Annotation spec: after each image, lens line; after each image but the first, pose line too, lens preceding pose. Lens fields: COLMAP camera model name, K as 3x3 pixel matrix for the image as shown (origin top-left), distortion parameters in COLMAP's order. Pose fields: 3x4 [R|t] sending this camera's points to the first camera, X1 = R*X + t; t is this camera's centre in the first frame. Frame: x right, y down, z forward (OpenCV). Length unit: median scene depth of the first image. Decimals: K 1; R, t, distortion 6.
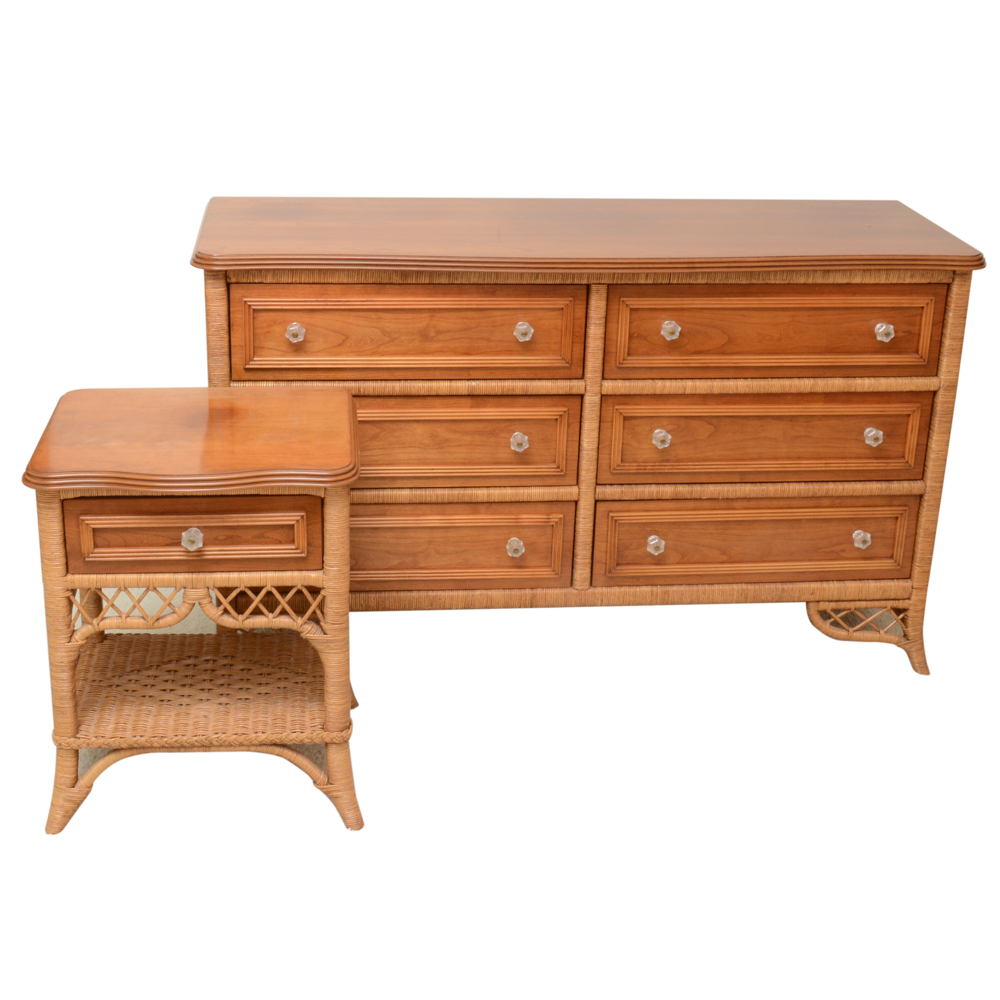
lens RADIAL K [[1432.8, 0, 487.1], [0, 1432.8, 438.2], [0, 0, 1]] dist [-0.052923, 0.026906]
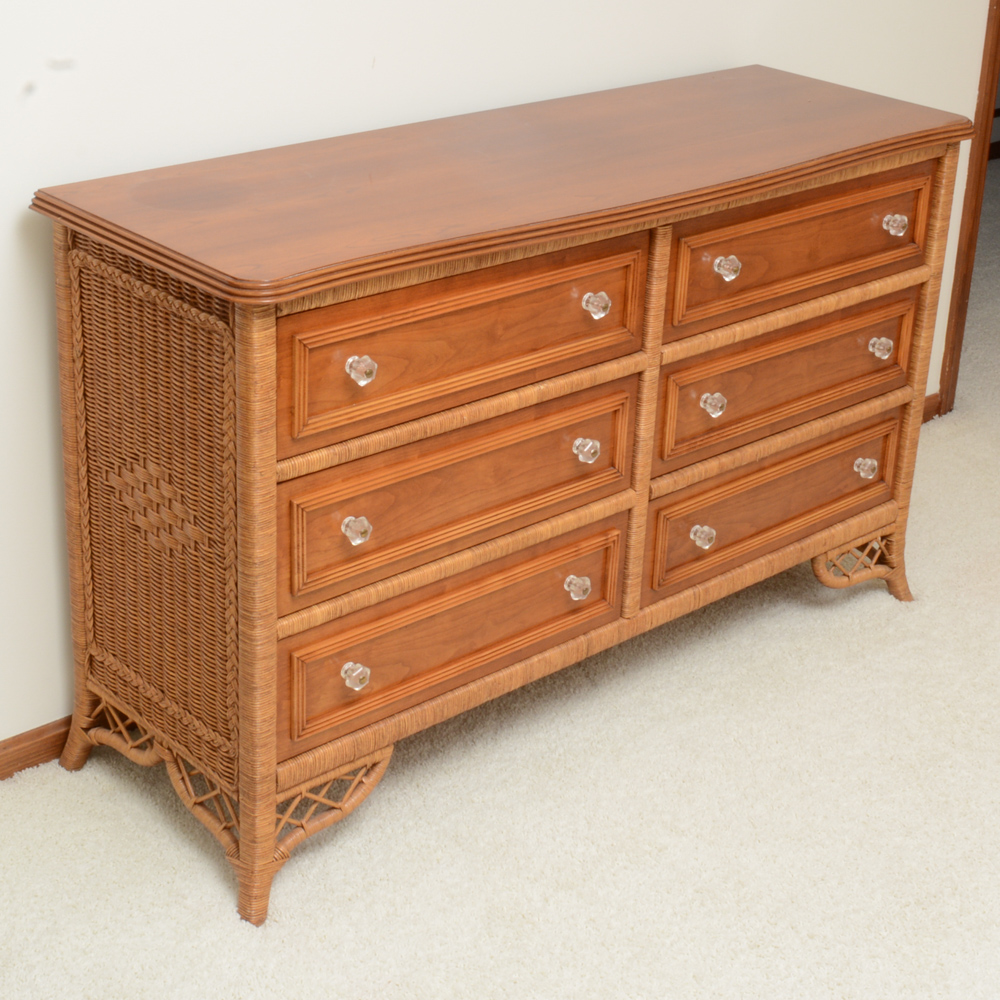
lens RADIAL K [[1827.4, 0, 500.0], [0, 1827.4, 500.0], [0, 0, 1]] dist [-0.045651, -0.045504]
pose [[0.799241, -0.248517, 0.547223, -0.545930], [0.196453, 0.968516, 0.152916, -0.127898], [-0.567996, -0.014713, 0.822900, 0.237200]]
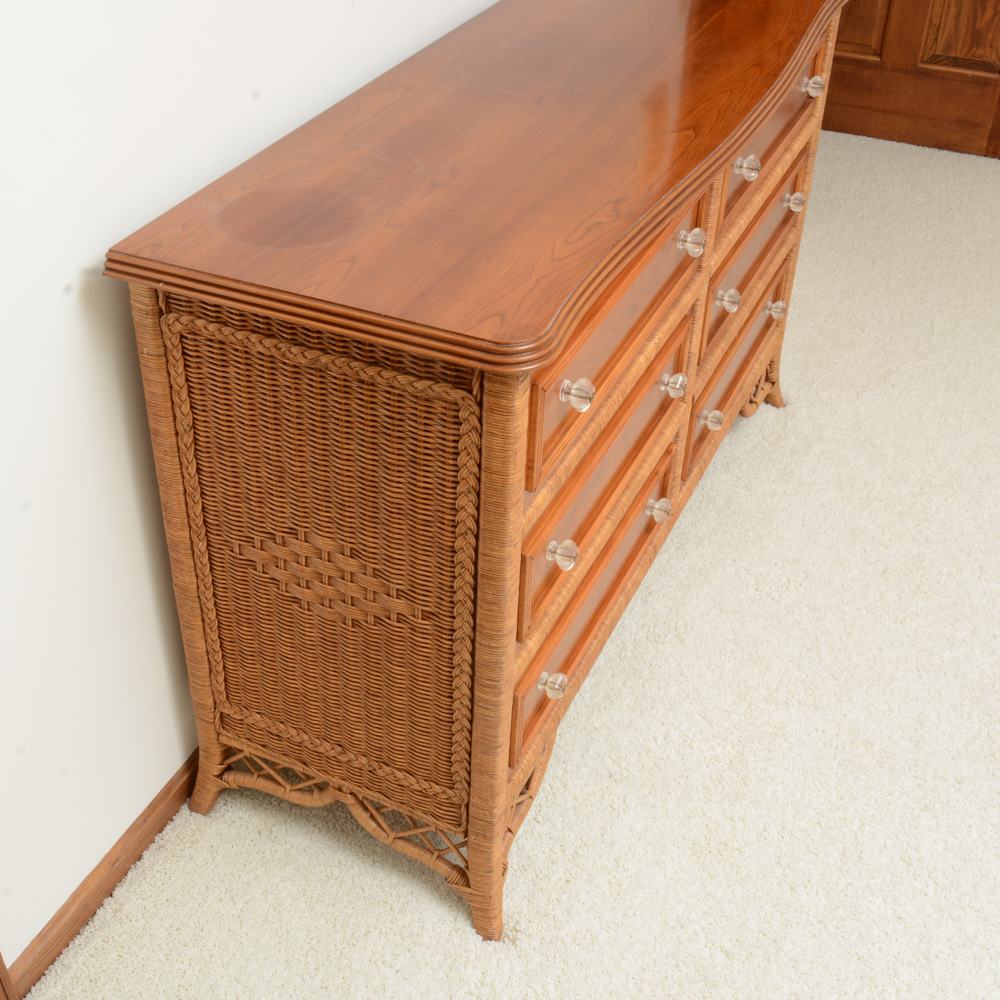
lens RADIAL K [[1260.5, 0, 446.8], [0, 1260.5, 500.8], [0, 0, 1]] dist [-0.101571, -0.002380]
pose [[0.535814, -0.528835, 0.658207, -0.505756], [0.323946, 0.848656, 0.418142, -0.258525], [-0.779720, -0.010823, 0.626035, 0.679703]]
